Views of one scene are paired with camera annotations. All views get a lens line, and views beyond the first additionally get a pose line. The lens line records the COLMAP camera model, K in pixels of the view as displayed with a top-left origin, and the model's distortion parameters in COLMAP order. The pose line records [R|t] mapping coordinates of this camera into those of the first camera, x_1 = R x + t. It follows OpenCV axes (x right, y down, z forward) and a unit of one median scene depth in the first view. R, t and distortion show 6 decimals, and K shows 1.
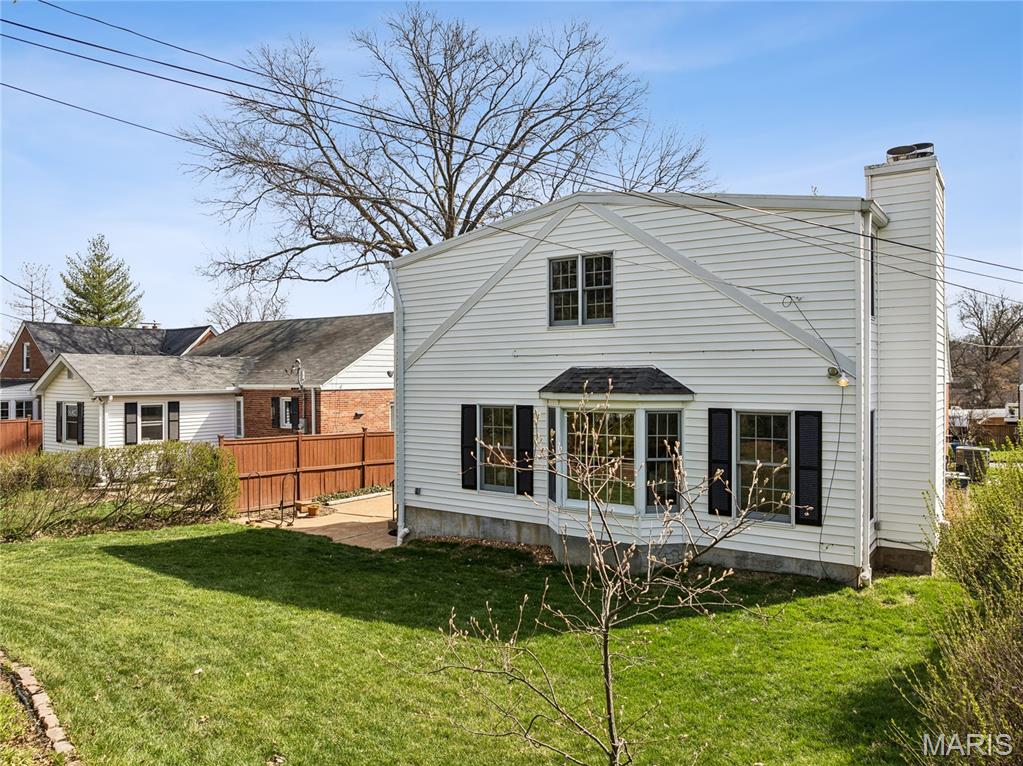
lens RADIAL K [[721.9, 0, 511.5], [0, 721.9, 383.0], [0, 0, 1]] dist [-0.030876, -0.009920]
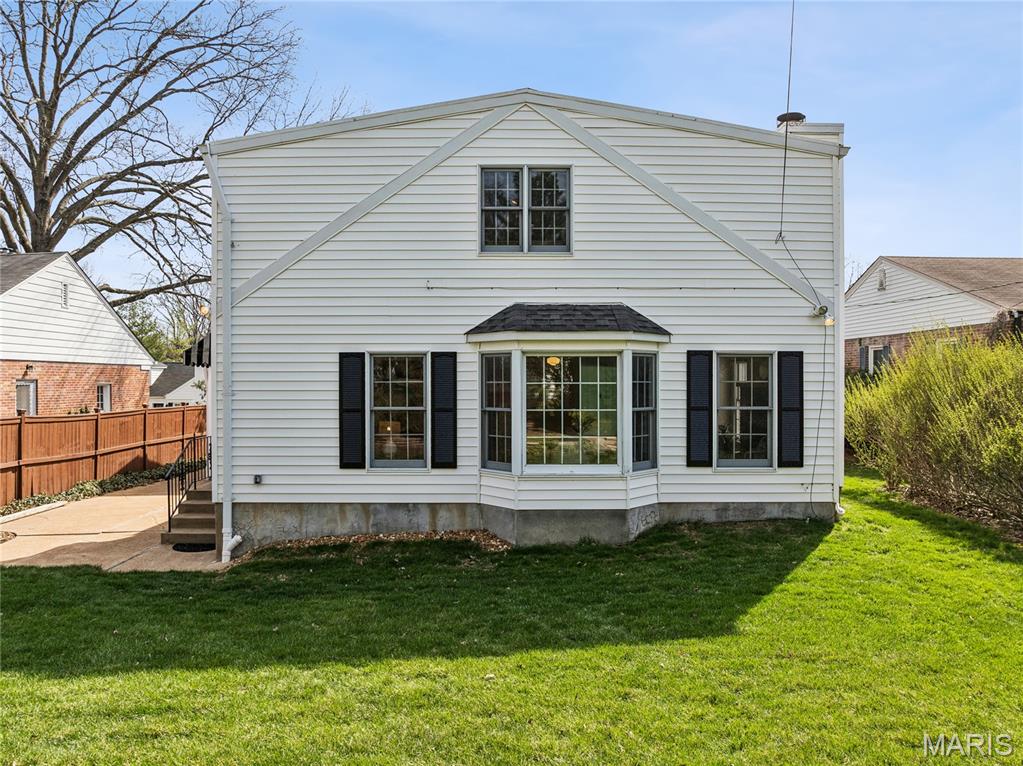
lens RADIAL K [[721.9, 0, 511.5], [0, 721.9, 383.0], [0, 0, 1]] dist [-0.030876, -0.009920]
pose [[0.811133, -0.000771, 0.584861, -0.388716], [0.001686, 0.999998, -0.001020, 0.067510], [-0.584859, 0.001814, 0.811133, 0.343767]]
